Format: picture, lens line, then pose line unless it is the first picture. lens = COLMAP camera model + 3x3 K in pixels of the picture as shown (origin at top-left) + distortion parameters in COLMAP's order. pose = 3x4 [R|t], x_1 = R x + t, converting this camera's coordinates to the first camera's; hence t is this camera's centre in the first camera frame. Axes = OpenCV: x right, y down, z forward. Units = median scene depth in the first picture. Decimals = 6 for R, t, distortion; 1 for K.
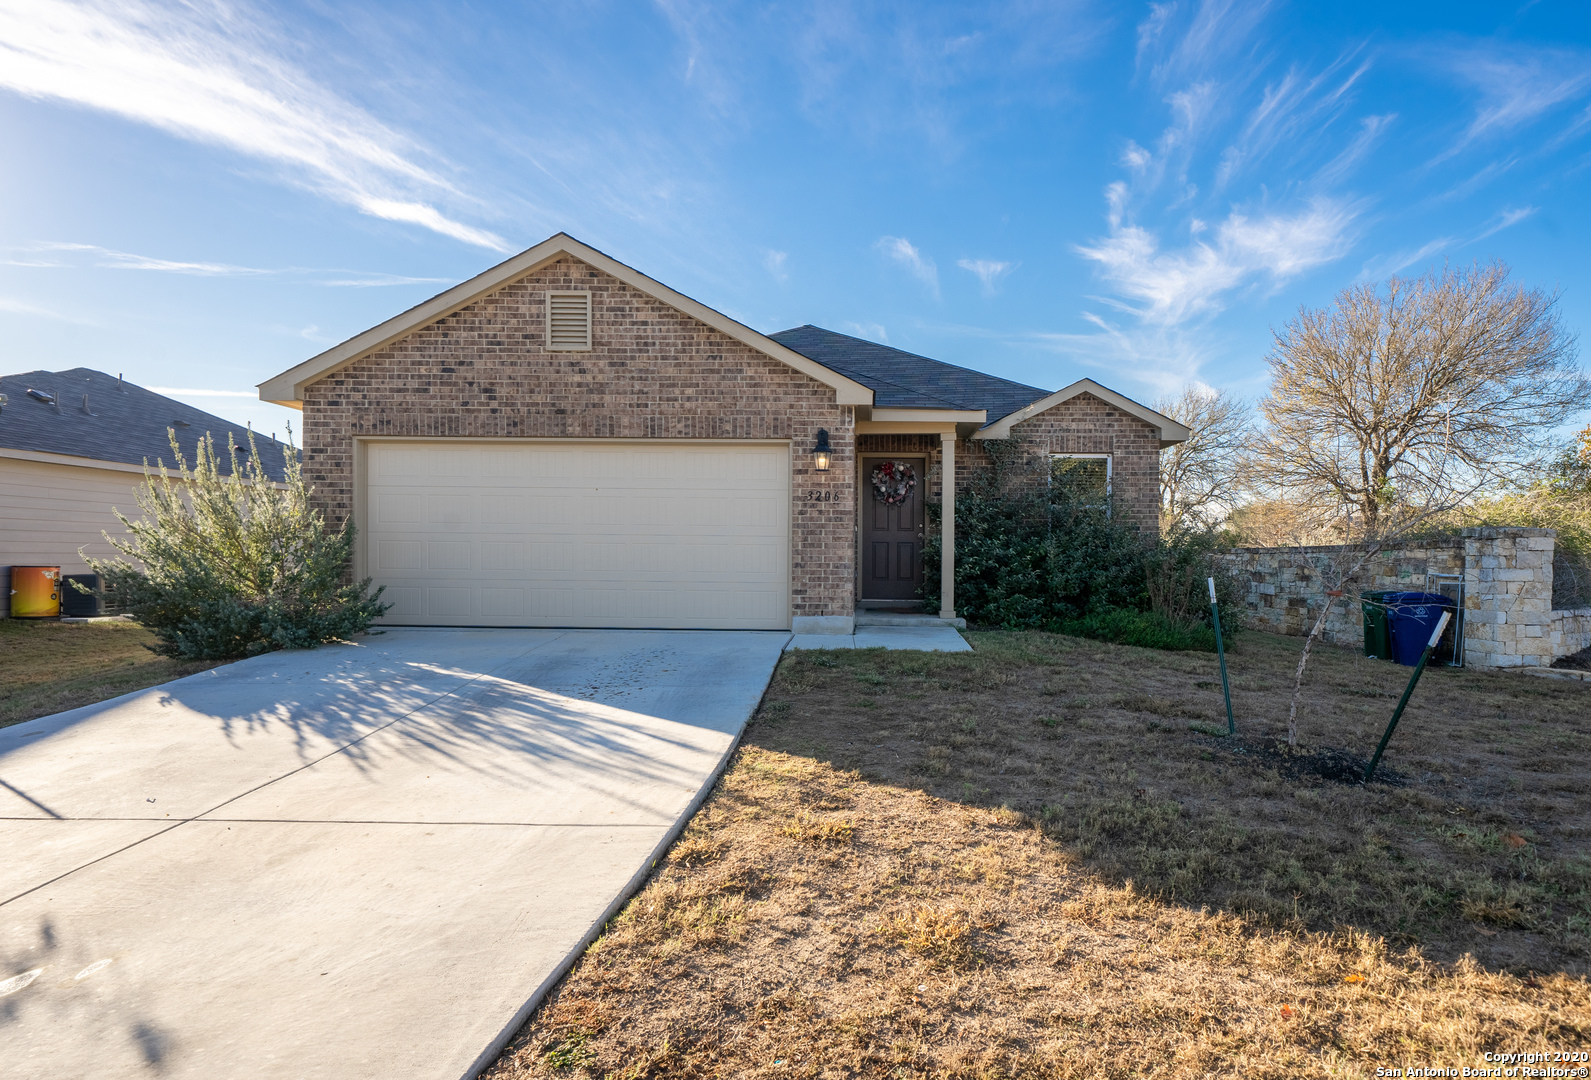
lens RADIAL K [[1024.9, 0, 795.1], [0, 1024.9, 474.4], [0, 0, 1]] dist [0.002325, 0.000113]
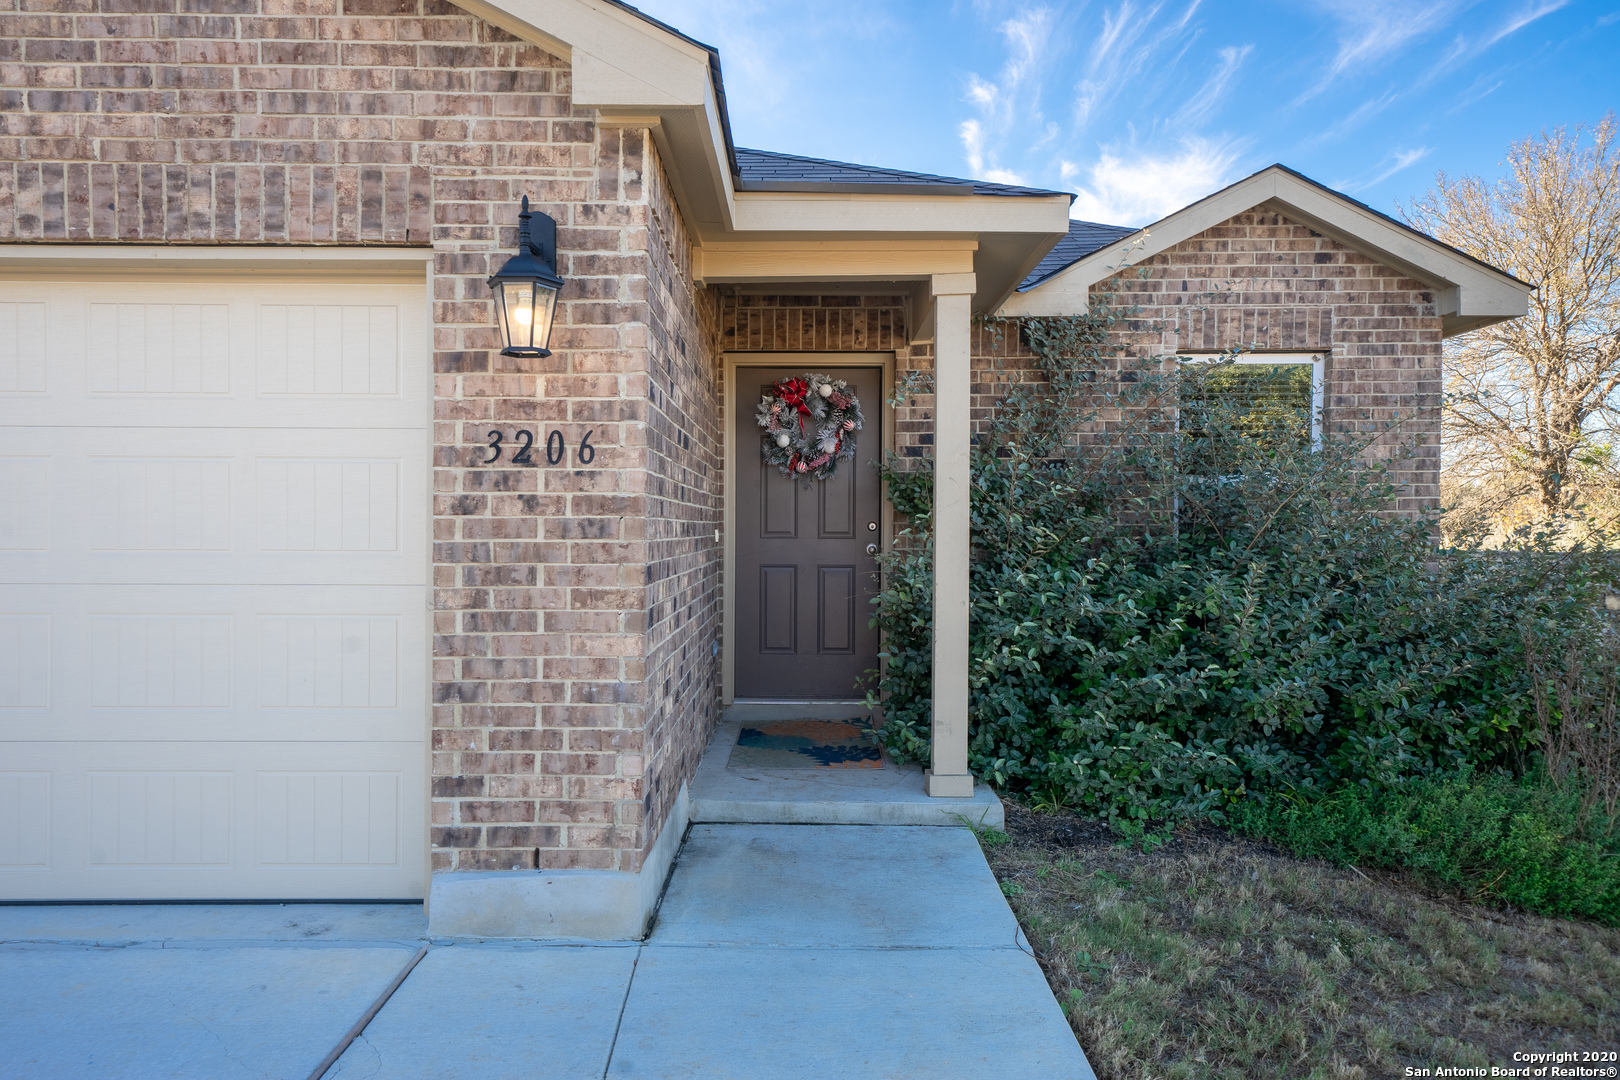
lens RADIAL K [[1114.7, 0, 810.0], [0, 1114.7, 540.0], [0, 0, 1]] dist [0.001099, 0.001041]
pose [[0.997130, -0.008982, 0.075169, 0.073893], [0.002612, 0.996427, 0.084419, 0.019647], [-0.075658, -0.083980, 0.993591, 0.644768]]
